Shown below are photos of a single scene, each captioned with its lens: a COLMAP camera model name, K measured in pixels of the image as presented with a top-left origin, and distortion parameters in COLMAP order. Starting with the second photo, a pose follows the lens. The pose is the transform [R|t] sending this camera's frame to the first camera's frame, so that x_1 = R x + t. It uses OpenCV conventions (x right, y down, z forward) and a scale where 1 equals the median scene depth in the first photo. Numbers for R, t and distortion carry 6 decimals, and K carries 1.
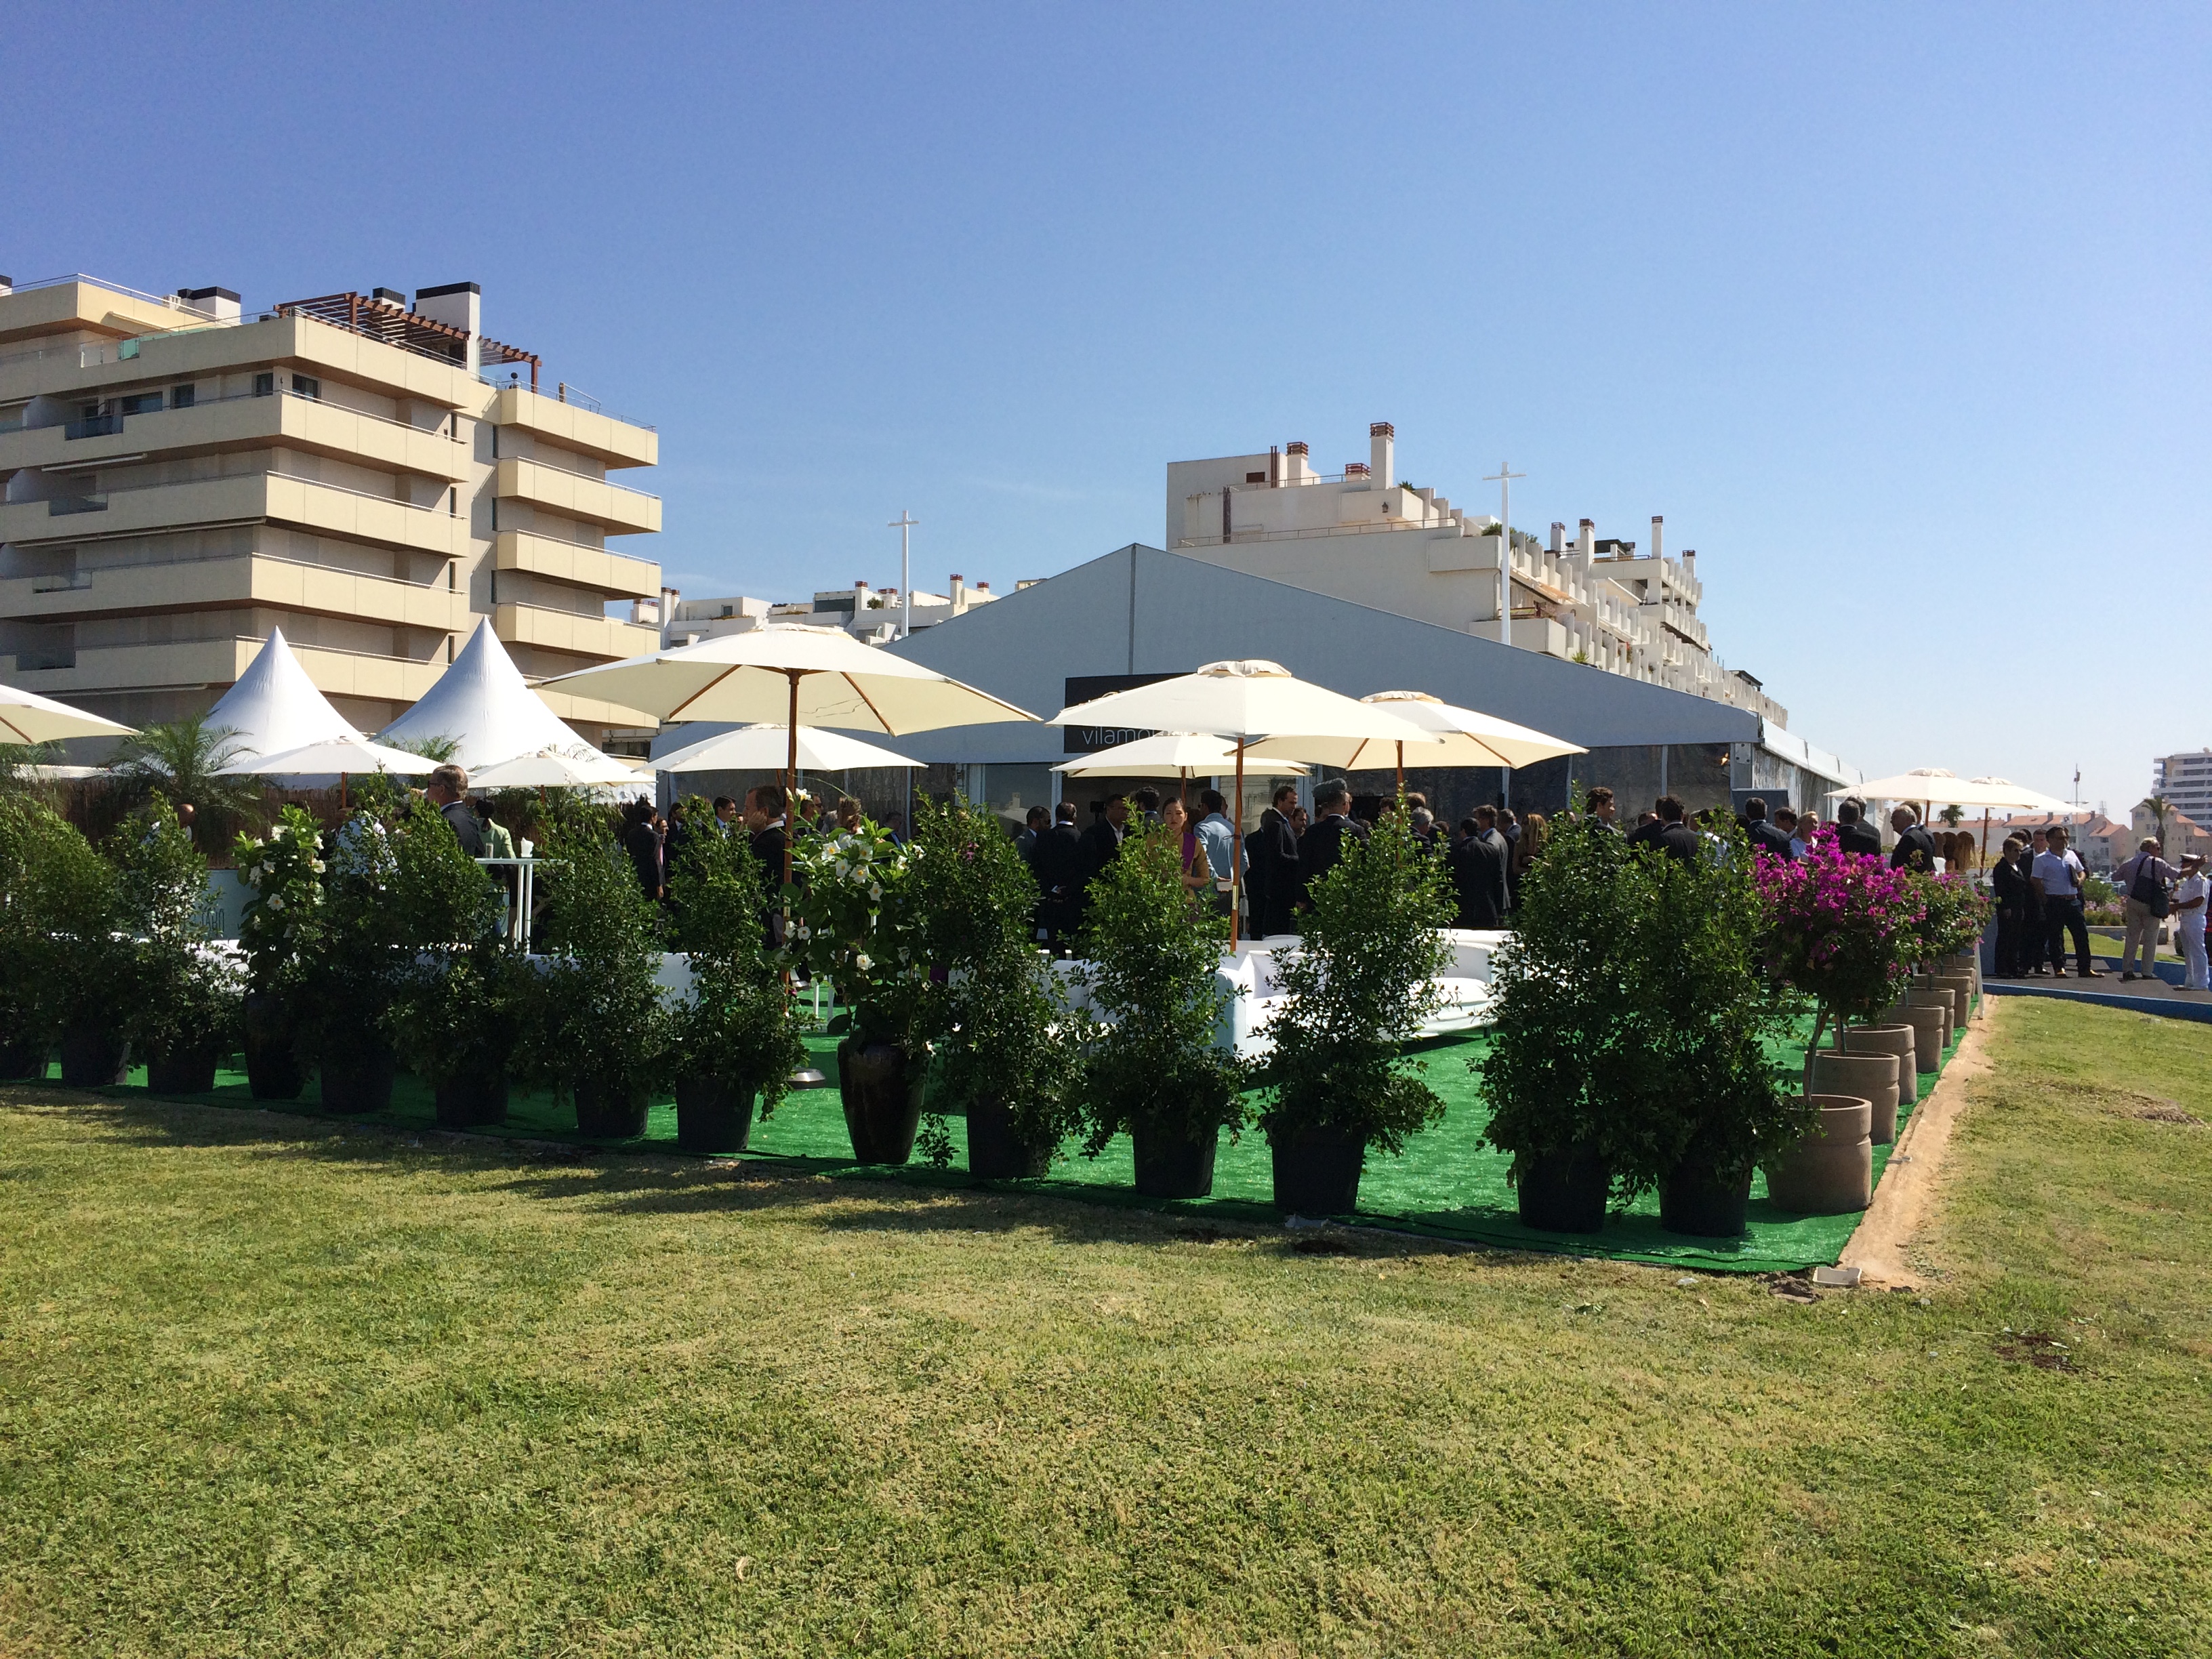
lens RADIAL K [[1900.7, 0, 1088.0], [0, 1900.7, 830.9], [0, 0, 1]] dist [0.104480, -0.153483]
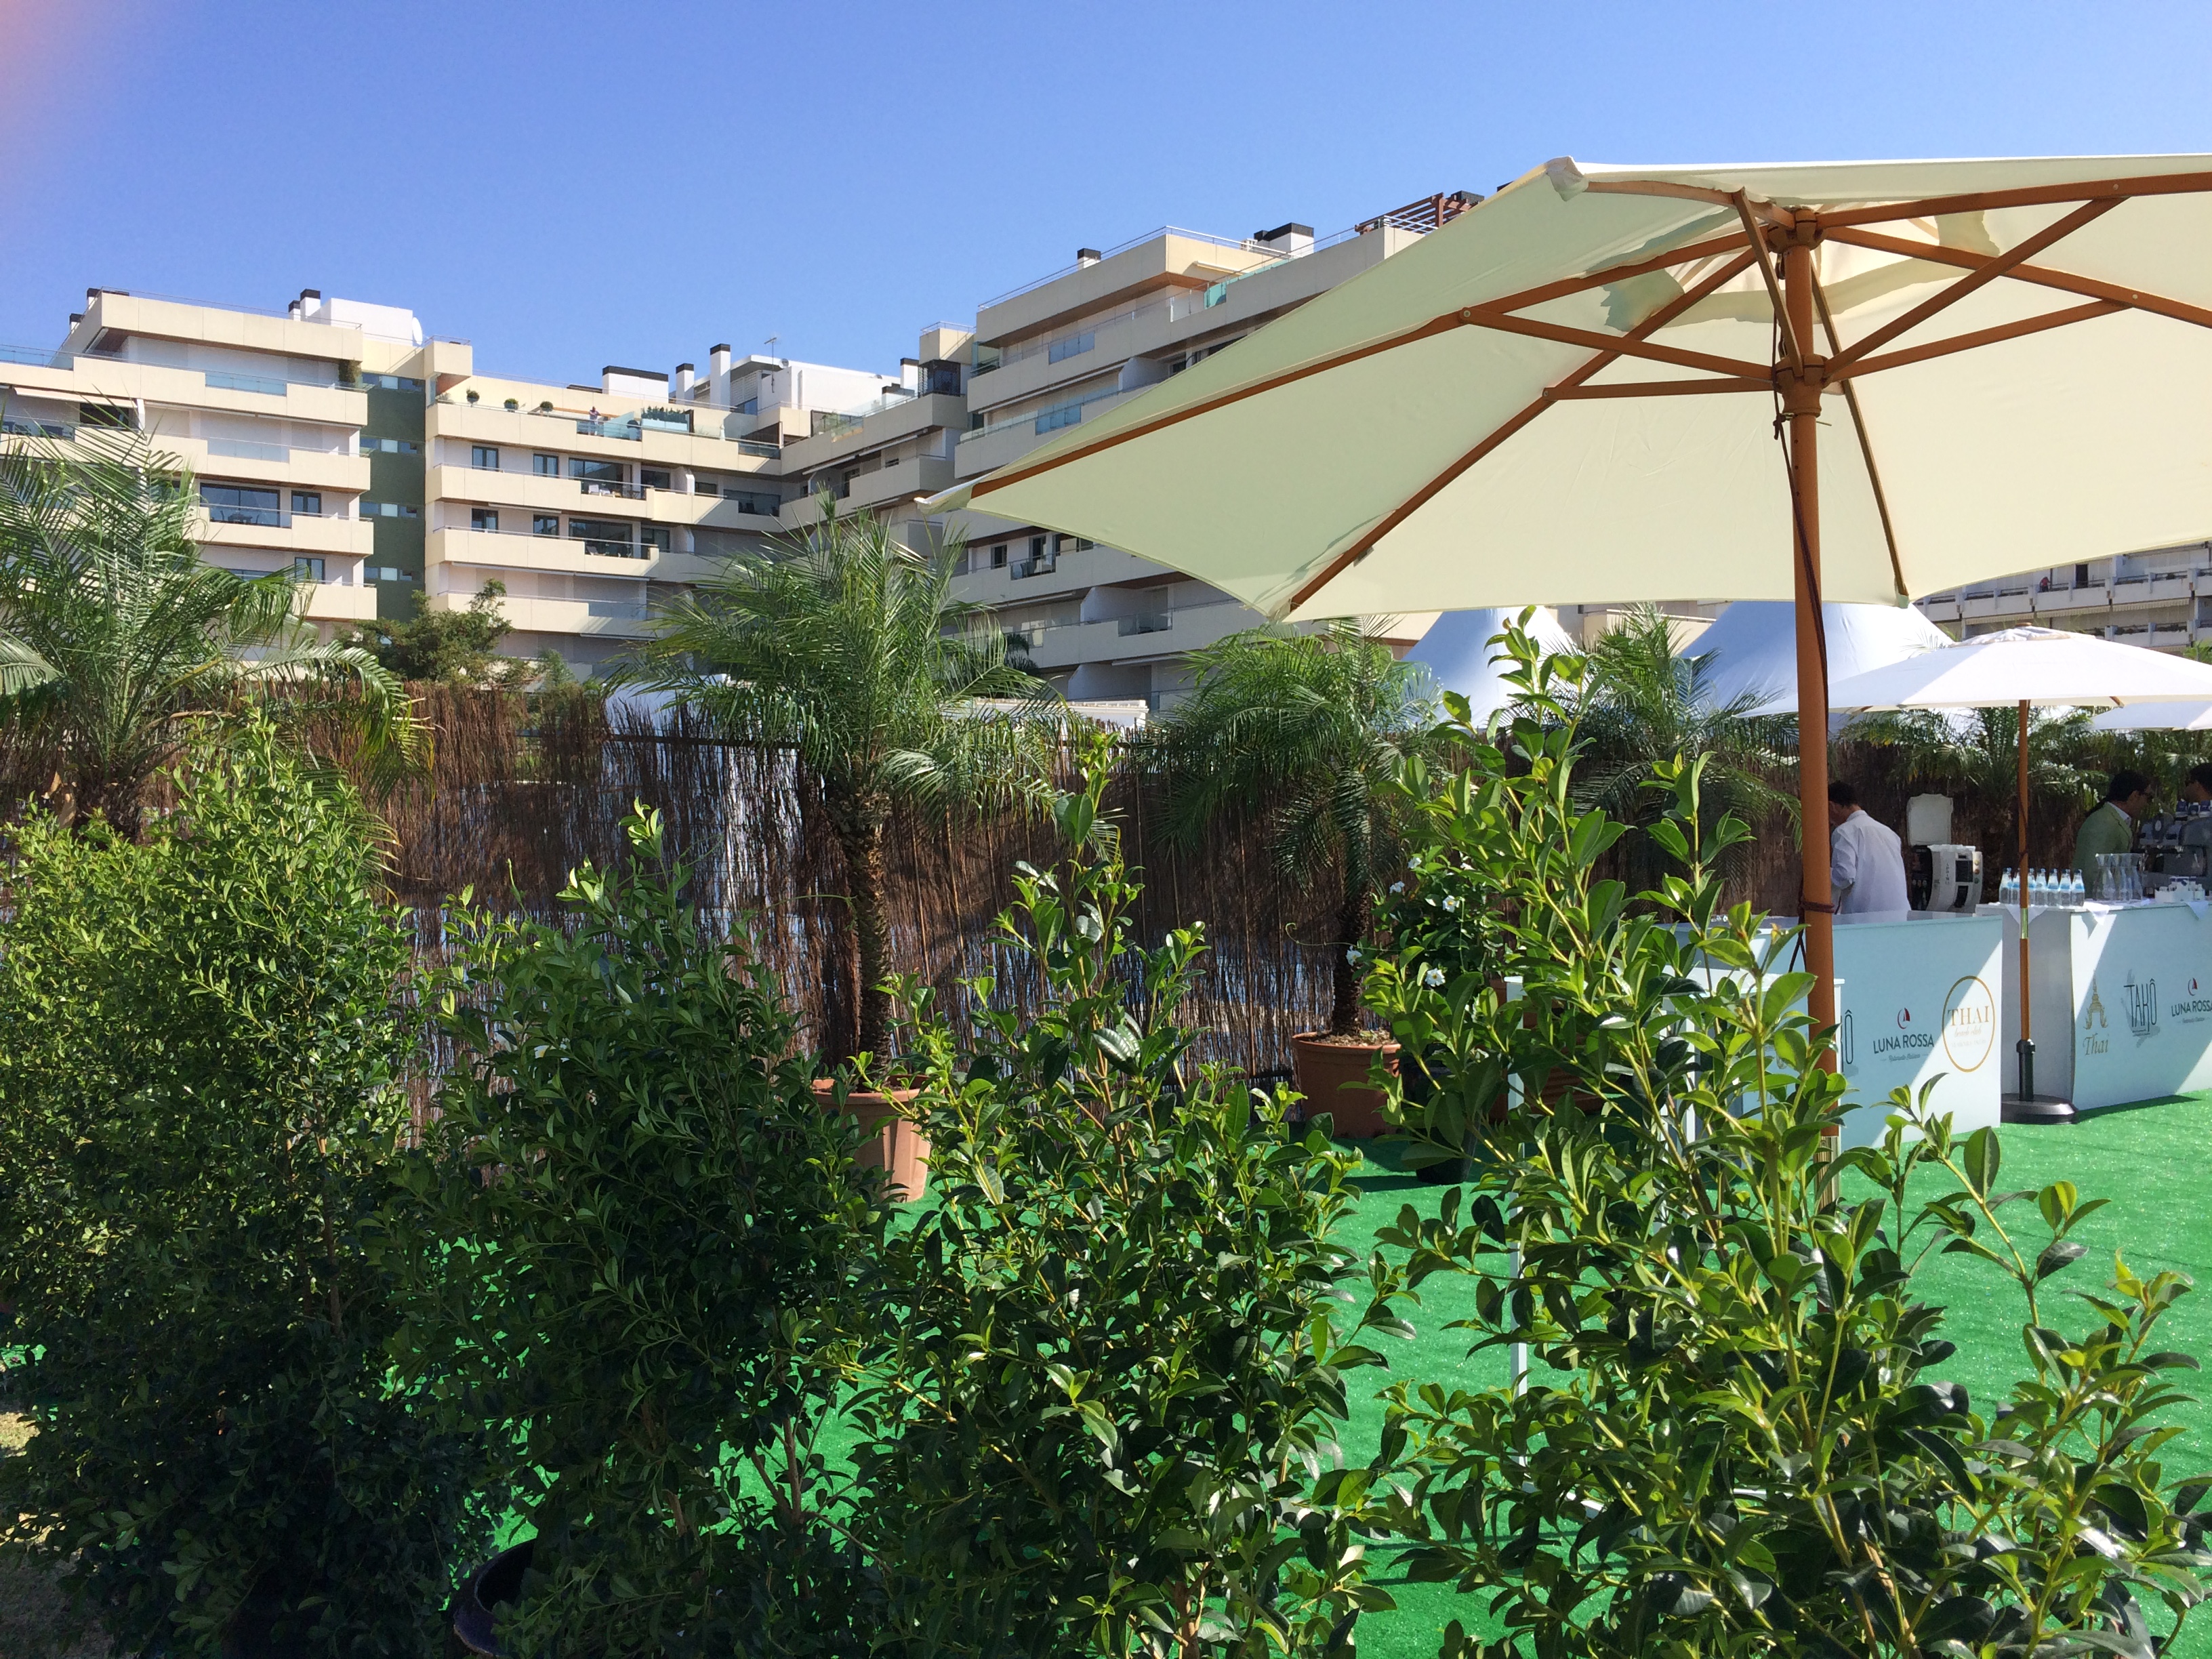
lens RADIAL K [[1900.7, 0, 1088.0], [0, 1900.7, 830.9], [0, 0, 1]] dist [0.104480, -0.153483]
pose [[0.876444, -0.003282, -0.481492, -0.090306], [0.015083, 0.999673, 0.020640, -0.002434], [0.481267, -0.025352, 0.876207, 0.122738]]
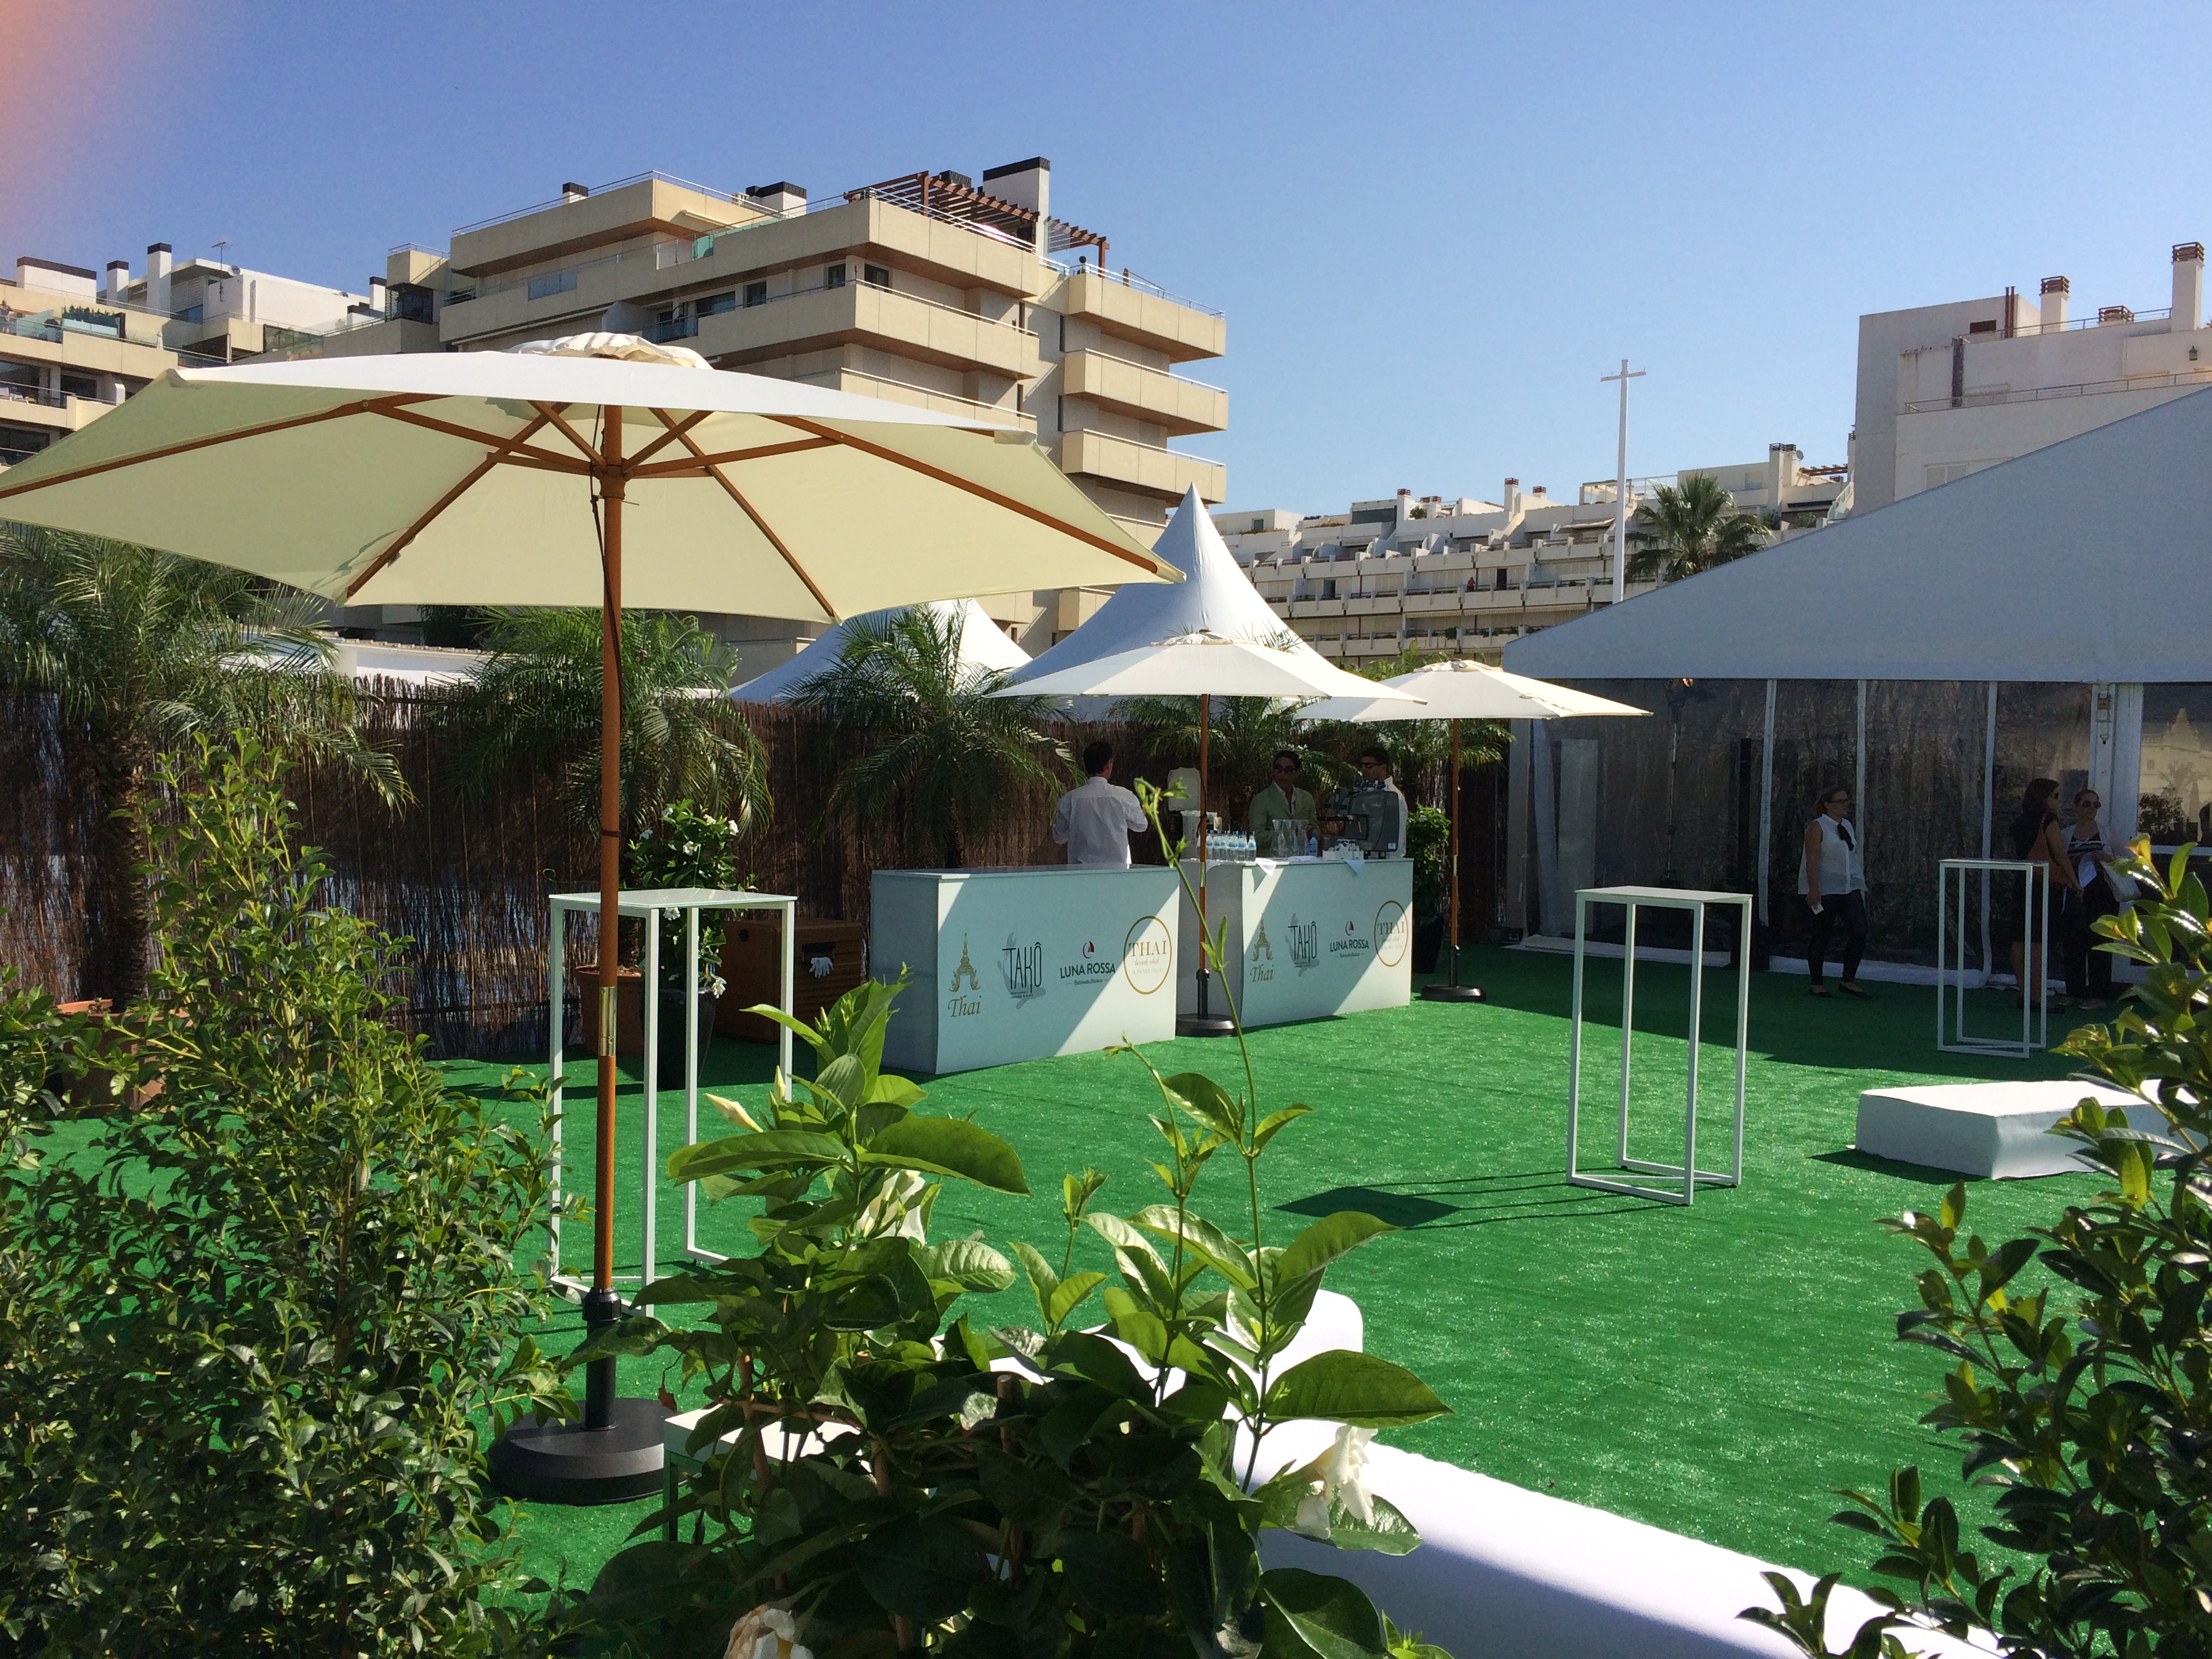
lens RADIAL K [[1900.7, 0, 1088.0], [0, 1900.7, 830.9], [0, 0, 1]] dist [0.104480, -0.153483]
pose [[0.969429, 0.023874, -0.244209, -0.070795], [-0.014249, 0.999053, 0.041104, -0.002489], [0.244959, -0.036368, 0.968851, 0.113376]]
